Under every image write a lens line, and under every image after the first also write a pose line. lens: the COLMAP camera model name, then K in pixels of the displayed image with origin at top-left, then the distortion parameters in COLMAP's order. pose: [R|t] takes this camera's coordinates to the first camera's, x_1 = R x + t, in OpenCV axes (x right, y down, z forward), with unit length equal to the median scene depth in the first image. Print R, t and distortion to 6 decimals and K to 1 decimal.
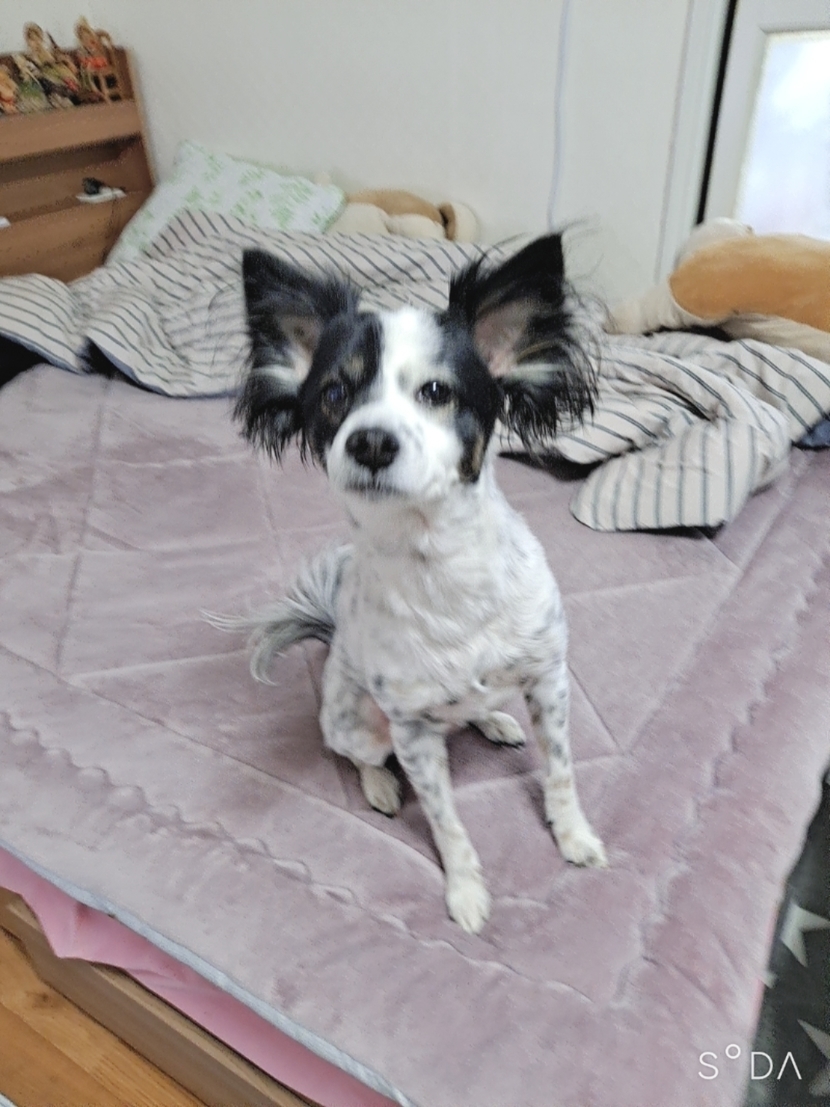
lens RADIAL K [[809.6, 0, 403.9], [0, 809.6, 556.2], [0, 0, 1]] dist [0.020960, -0.019431]
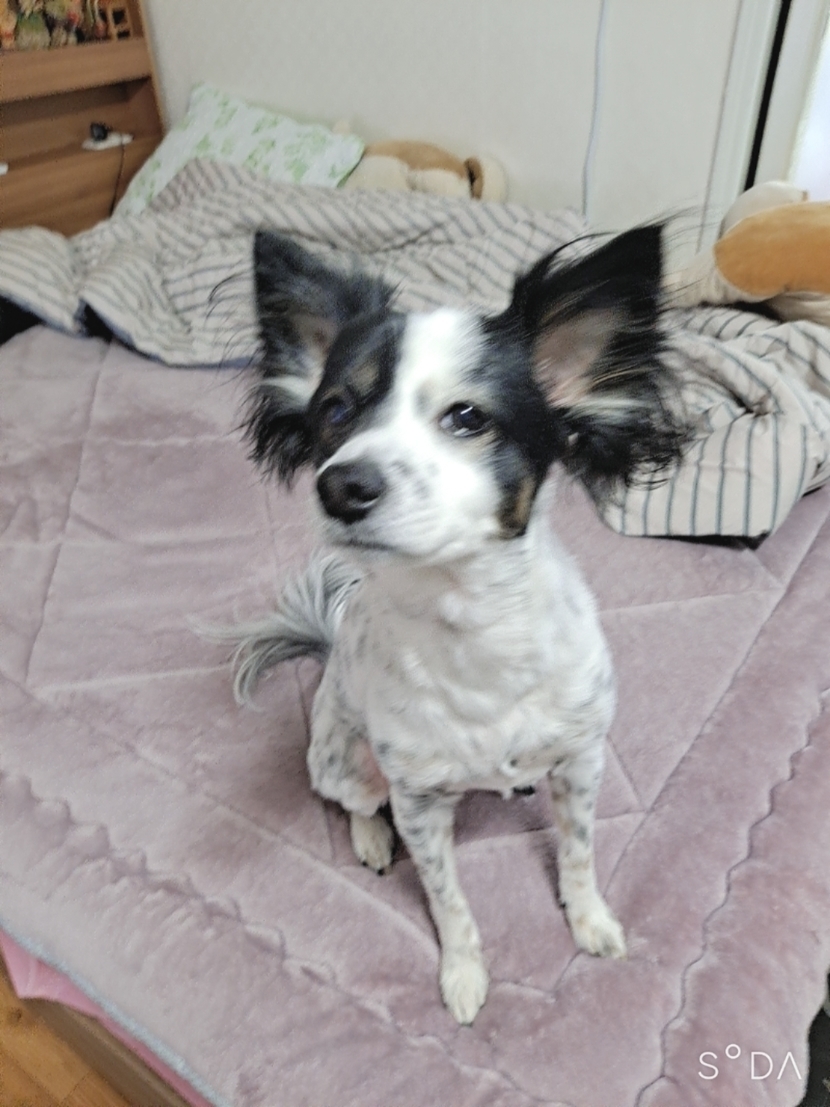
lens RADIAL K [[809.6, 0, 409.4], [0, 809.6, 553.1], [0, 0, 1]] dist [0.020960, -0.019431]
pose [[0.999456, 0.027300, -0.018514, 0.016243], [-0.026338, 0.998383, 0.050370, -0.053909], [0.019859, -0.049855, 0.998559, 0.095631]]
